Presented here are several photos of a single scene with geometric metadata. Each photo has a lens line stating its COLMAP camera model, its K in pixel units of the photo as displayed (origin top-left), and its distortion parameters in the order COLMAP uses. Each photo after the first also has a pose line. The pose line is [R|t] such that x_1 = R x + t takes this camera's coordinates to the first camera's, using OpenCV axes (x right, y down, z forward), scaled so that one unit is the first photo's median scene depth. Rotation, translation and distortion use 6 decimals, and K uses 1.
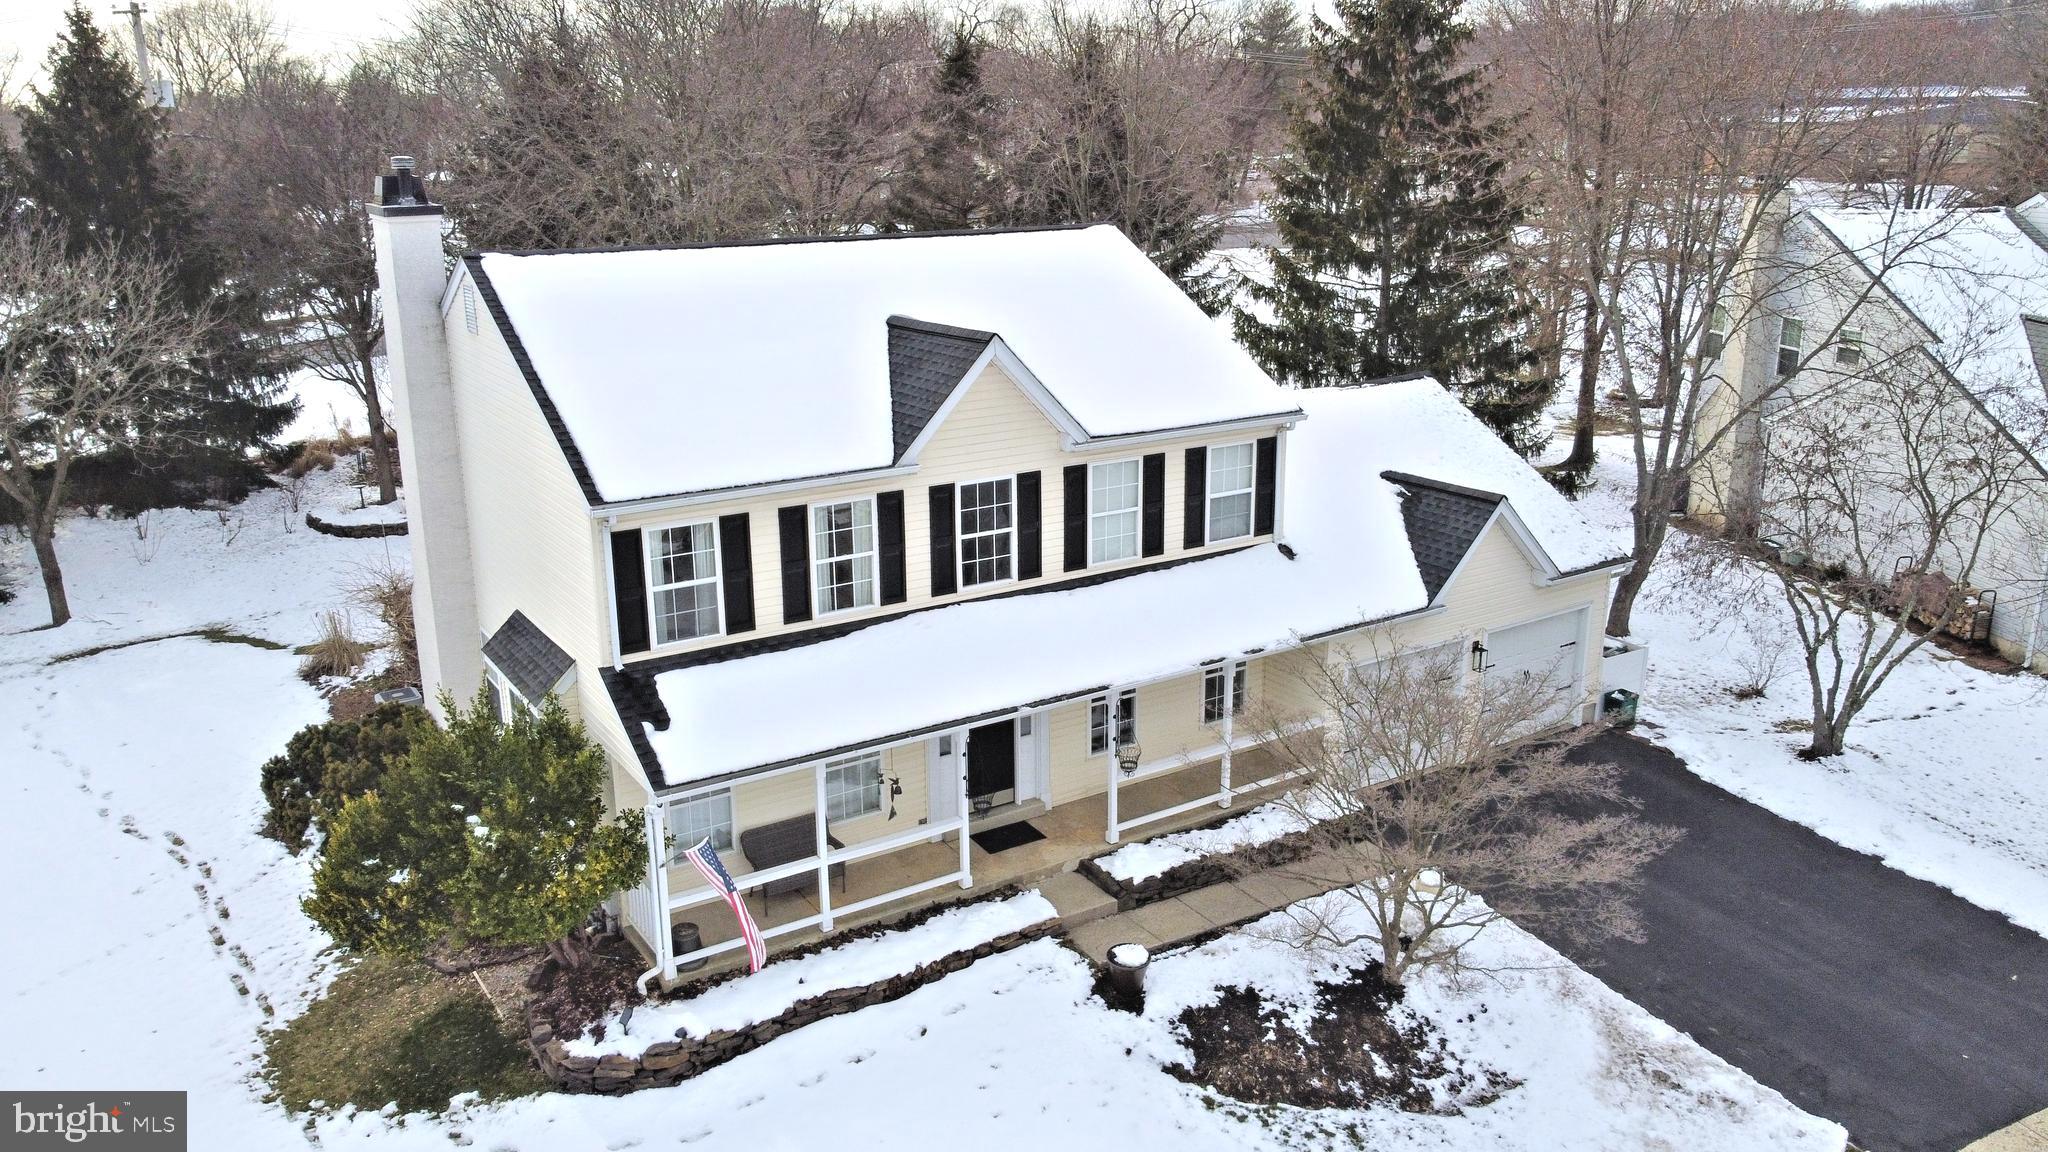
lens RADIAL K [[1540.3, 0, 1024.5], [0, 1540.3, 575.4], [0, 0, 1]] dist [-0.003666, 0.000954]
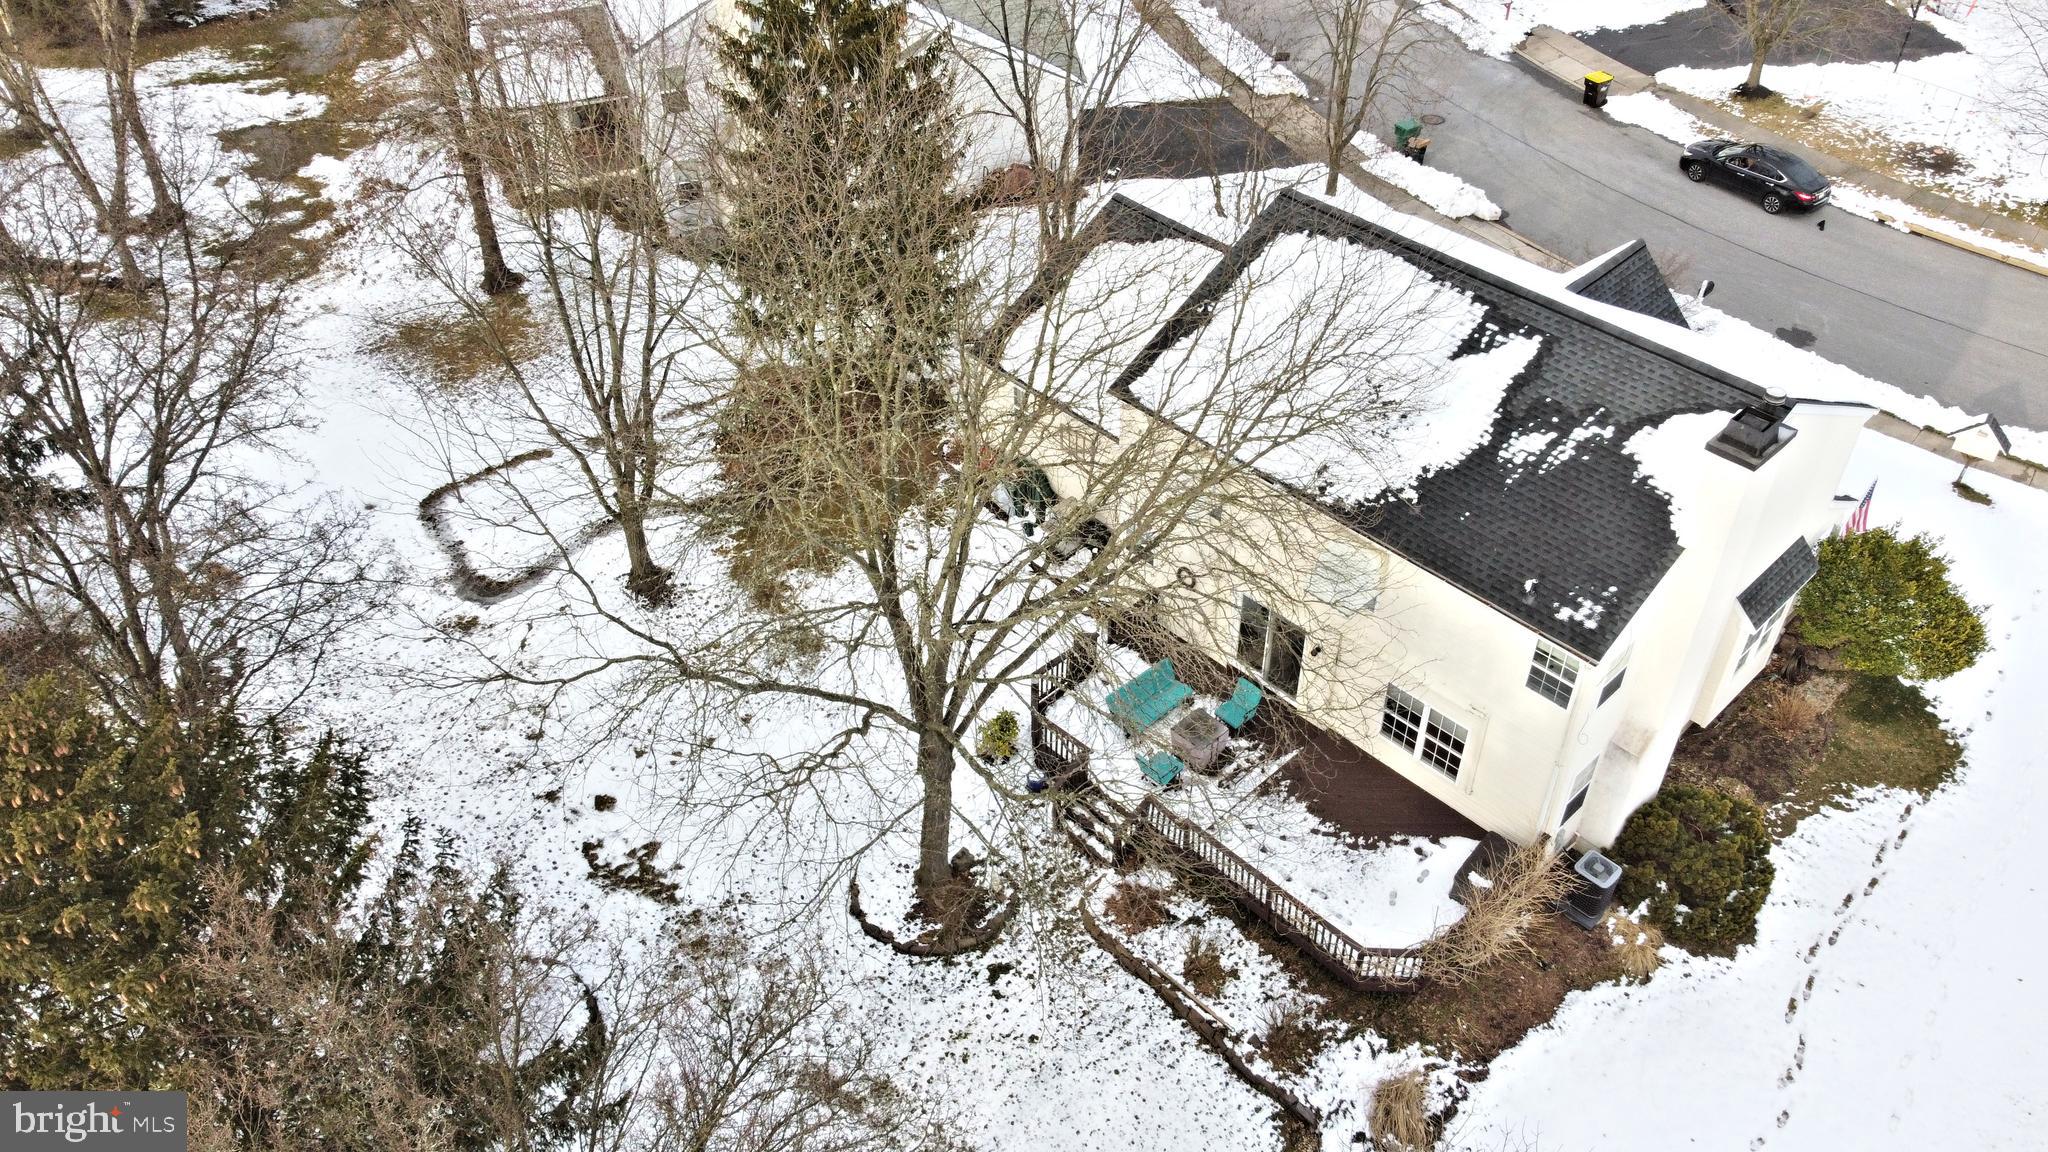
lens RADIAL K [[1540.3, 0, 1039.3], [0, 1540.3, 581.9], [0, 0, 1]] dist [-0.003666, 0.000954]
pose [[-0.191208, -0.638467, 0.745520, -1.312239], [0.280286, 0.692393, 0.664855, -1.143871], [-0.940680, 0.336084, 0.046562, 1.642769]]
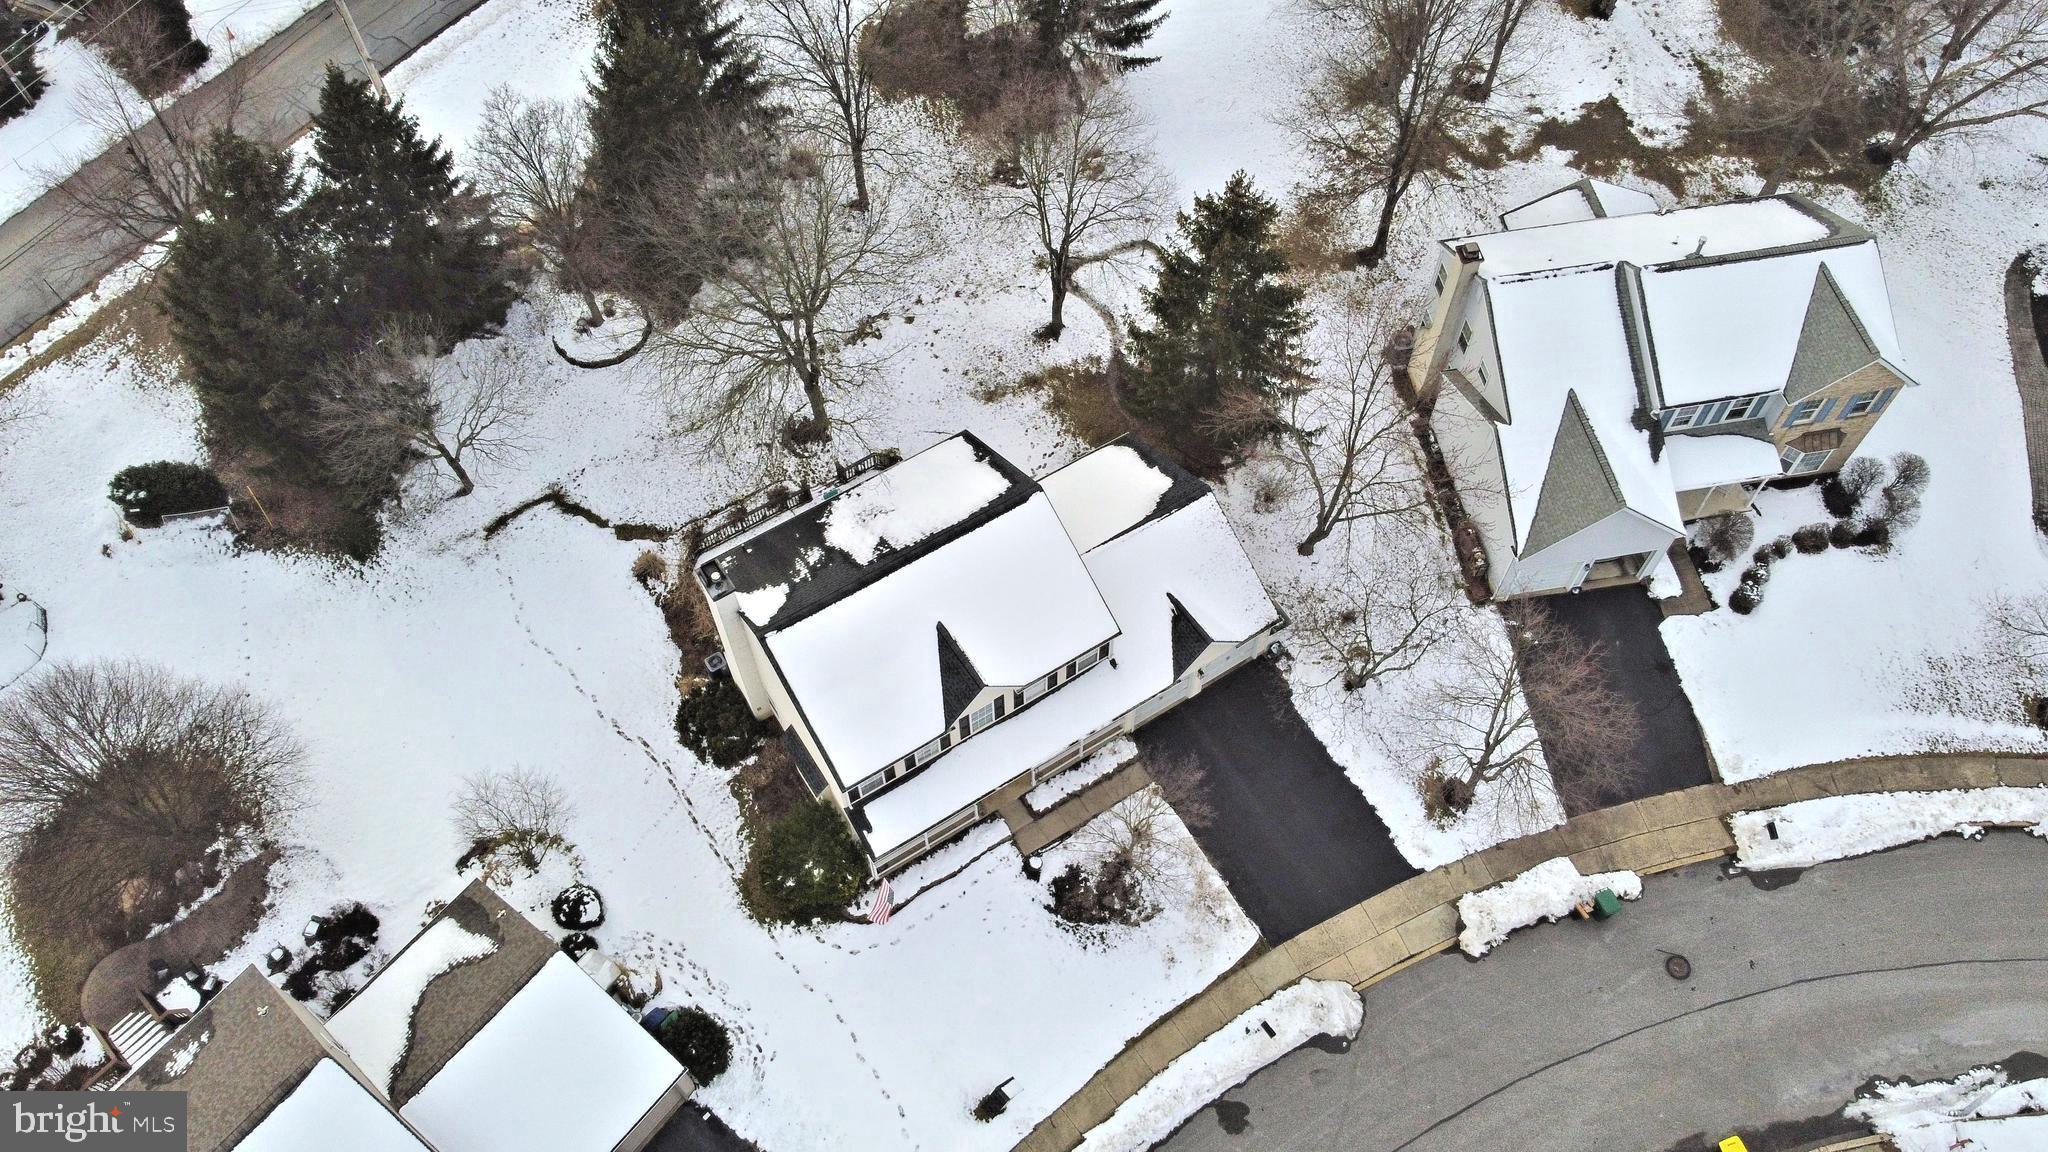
lens RADIAL K [[1540.3, 0, 1025.3], [0, 1540.3, 554.4], [0, 0, 1]] dist [-0.003666, 0.000954]
pose [[0.999993, 0.002068, 0.003025, 0.038310], [-0.003561, 0.743130, 0.669138, -1.991167], [-0.000865, -0.669144, 0.743132, -0.703141]]
